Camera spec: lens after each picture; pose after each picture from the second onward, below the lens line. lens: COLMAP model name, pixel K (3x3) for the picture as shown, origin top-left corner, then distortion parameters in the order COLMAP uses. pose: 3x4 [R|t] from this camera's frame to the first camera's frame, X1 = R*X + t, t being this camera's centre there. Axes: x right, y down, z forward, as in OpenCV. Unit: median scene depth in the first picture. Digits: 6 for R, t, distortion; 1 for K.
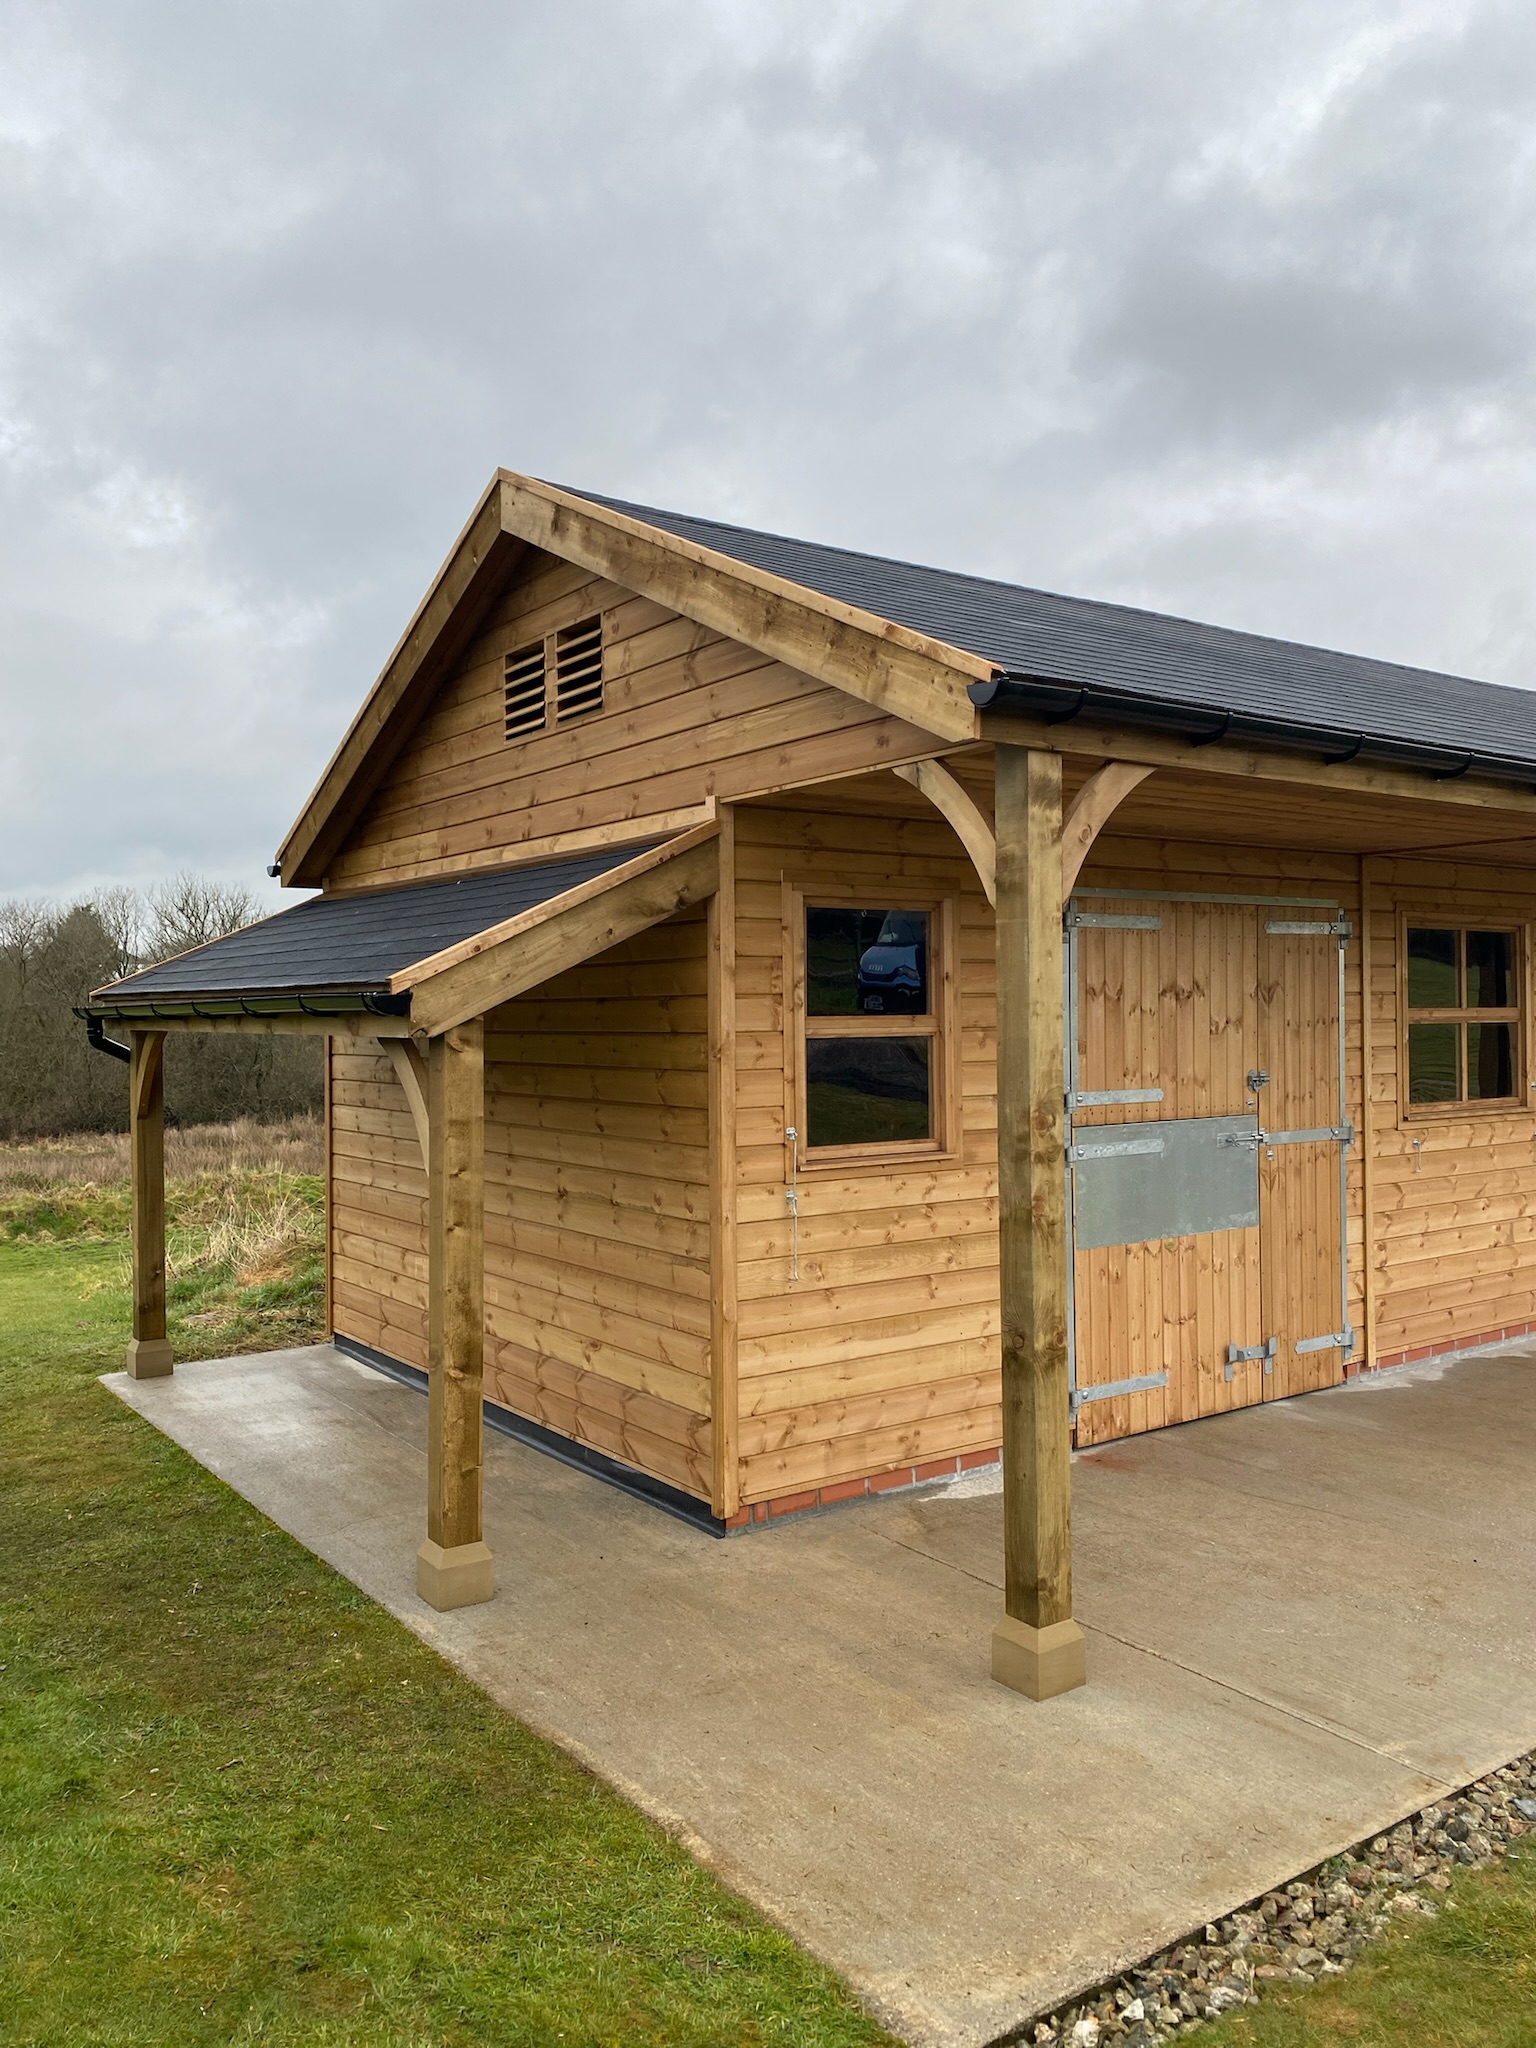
lens RADIAL K [[1537.4, 0, 777.9], [0, 1537.4, 1009.9], [0, 0, 1]] dist [0.175281, -0.429933]
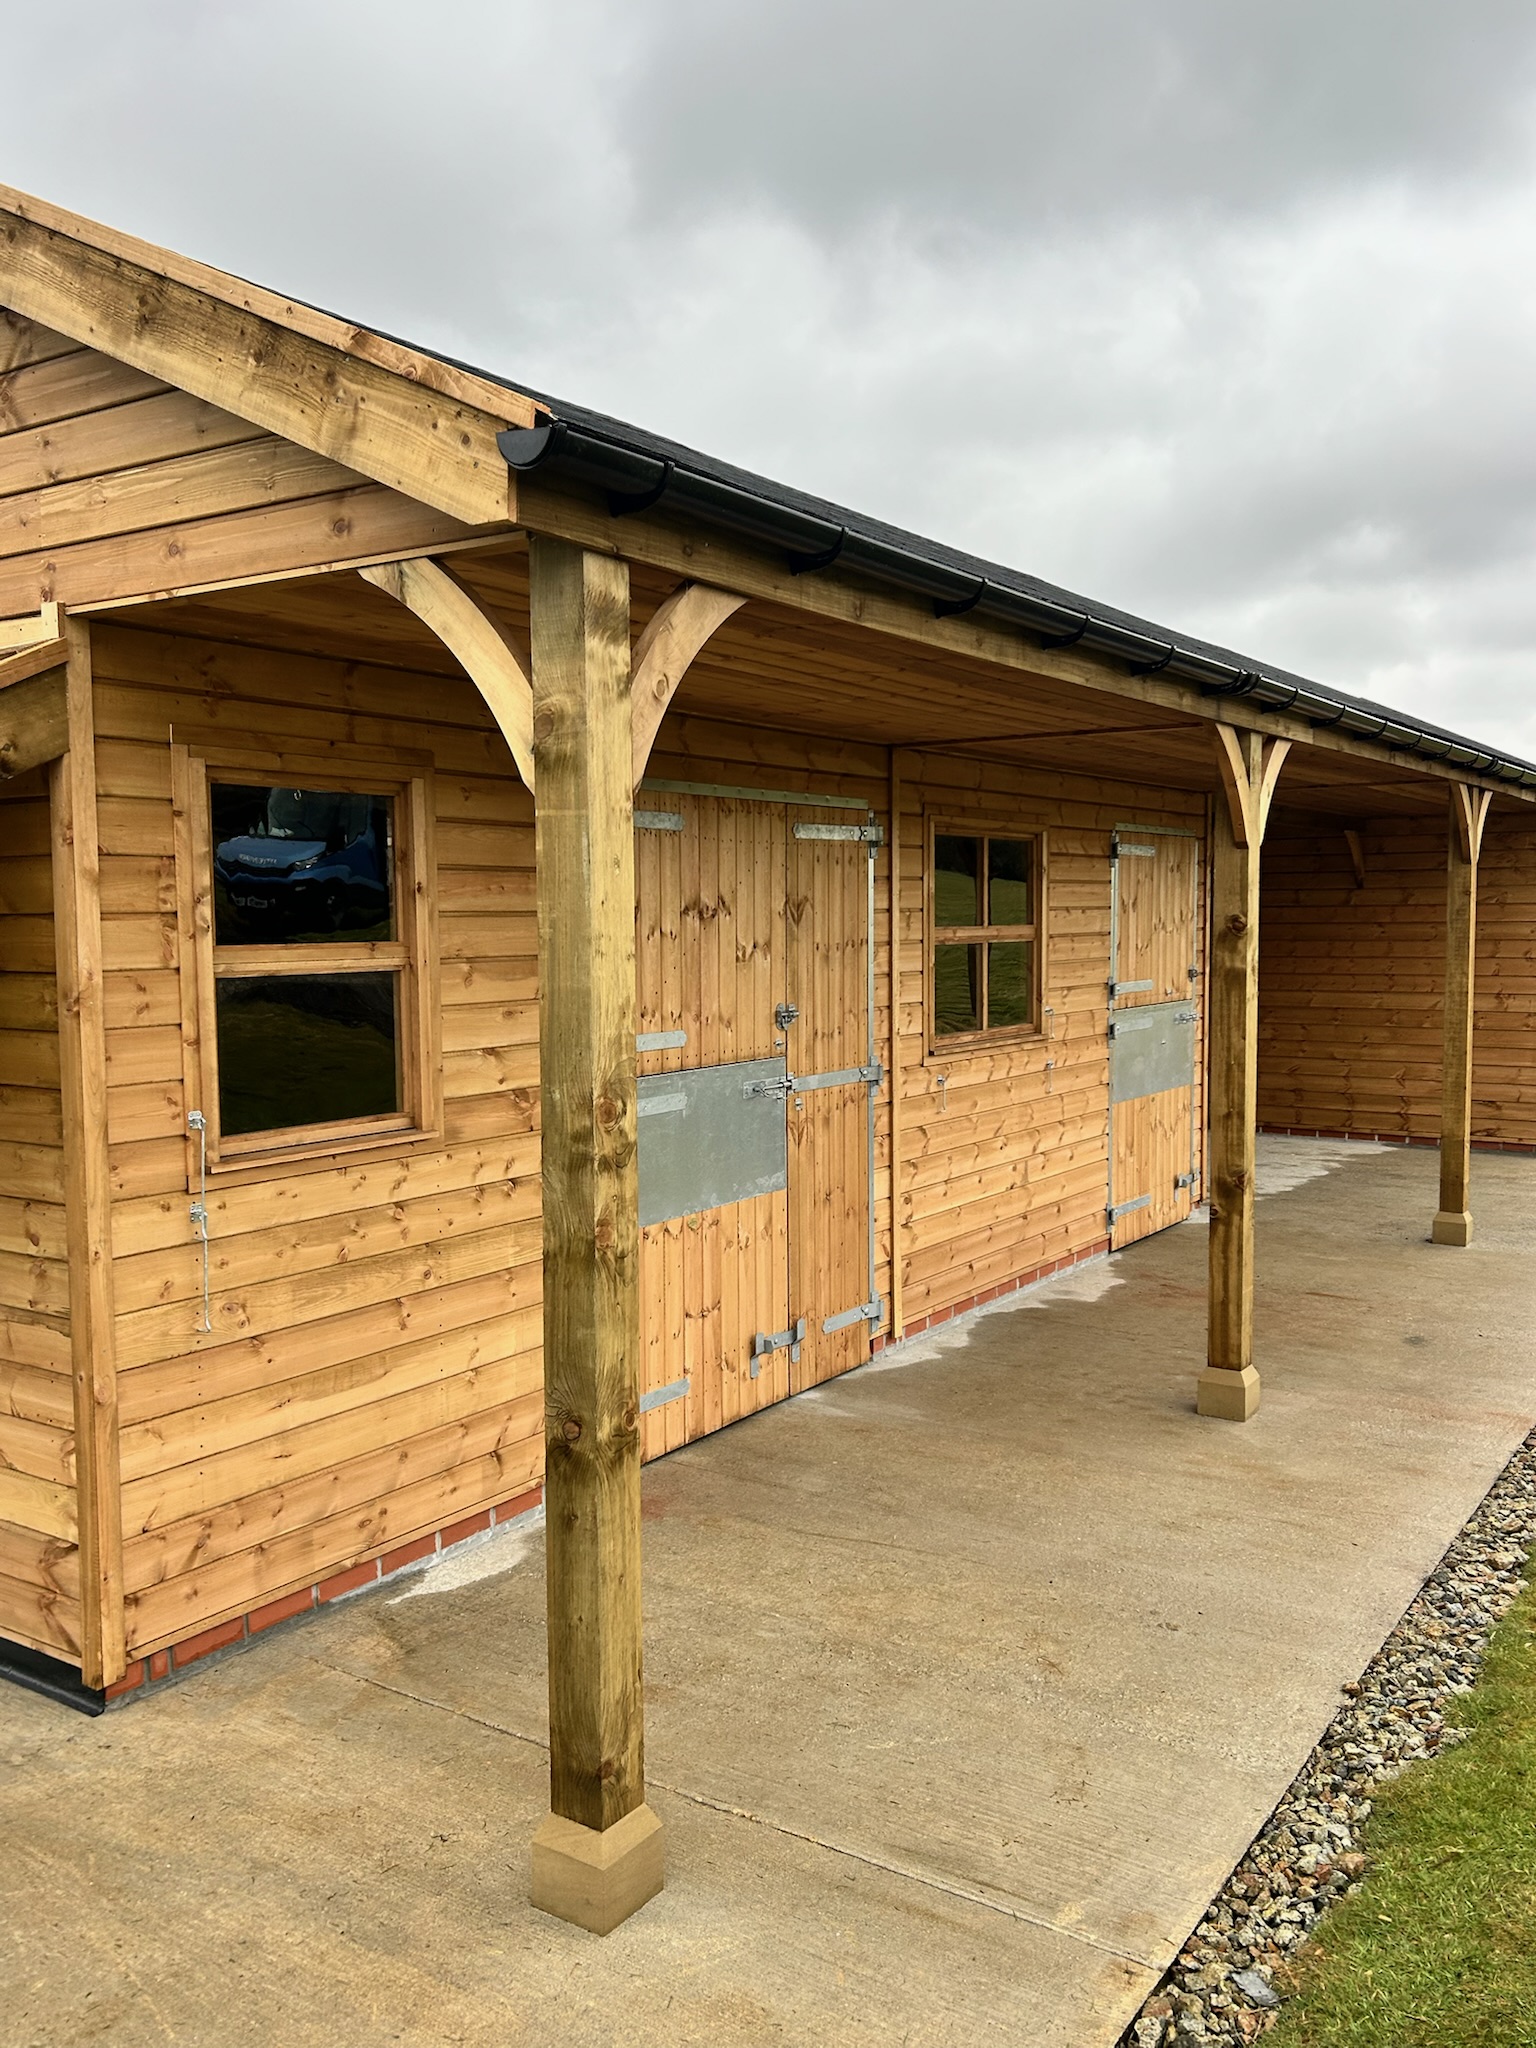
lens RADIAL K [[1678.9, 0, 795.1], [0, 1678.9, 1035.7], [0, 0, 1]] dist [0.076909, -0.110838]
pose [[0.931983, -0.023910, 0.361712, -0.013432], [-0.002233, 0.997425, 0.071687, -0.009958], [-0.362495, -0.067619, 0.929530, 0.203454]]
